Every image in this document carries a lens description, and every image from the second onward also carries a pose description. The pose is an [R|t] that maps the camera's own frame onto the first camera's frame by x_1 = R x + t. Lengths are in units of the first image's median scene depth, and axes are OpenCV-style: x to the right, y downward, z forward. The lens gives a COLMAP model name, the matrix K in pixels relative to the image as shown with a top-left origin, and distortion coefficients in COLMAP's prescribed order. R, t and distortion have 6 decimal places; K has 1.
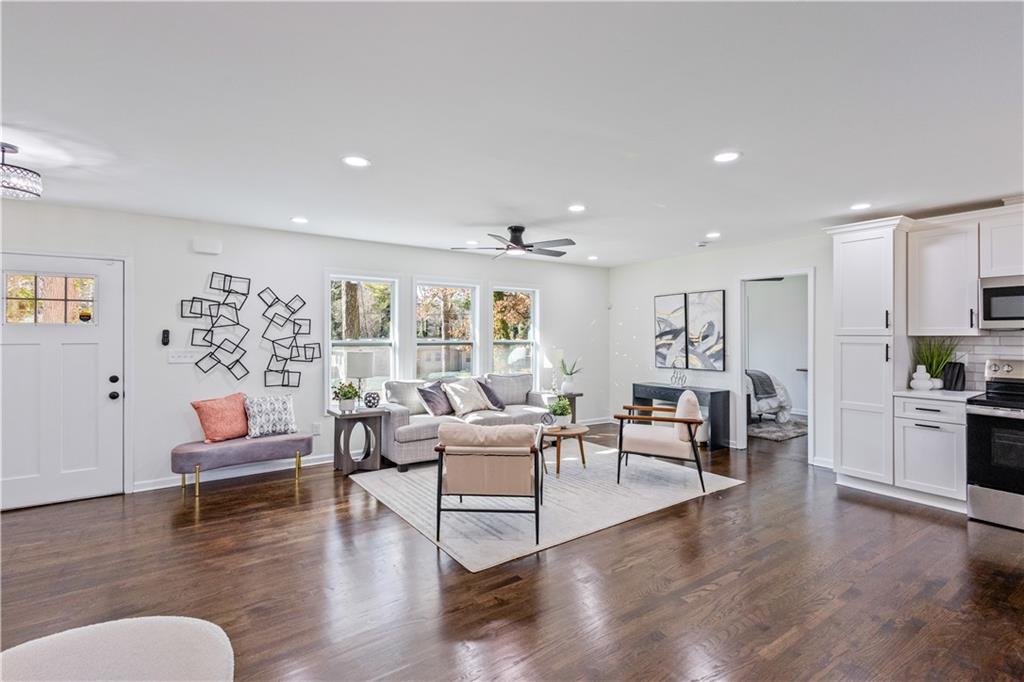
lens RADIAL K [[476.8, 0, 512.7], [0, 476.8, 333.2], [0, 0, 1]] dist [0.000227, 0.000382]
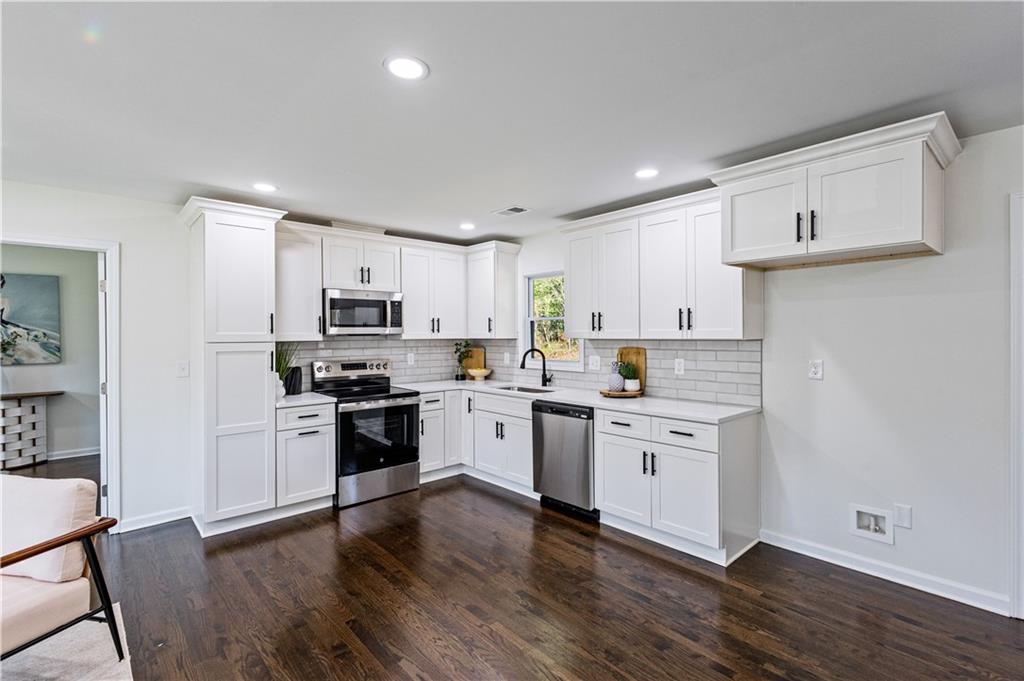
lens RADIAL K [[476.8, 0, 514.0], [0, 476.8, 337.8], [0, 0, 1]] dist [0.000227, 0.000382]
pose [[-0.121762, -0.009559, 0.992513, -0.154381], [0.009116, 0.999901, 0.010748, -0.008592], [-0.992518, 0.010356, -0.121662, 0.666325]]
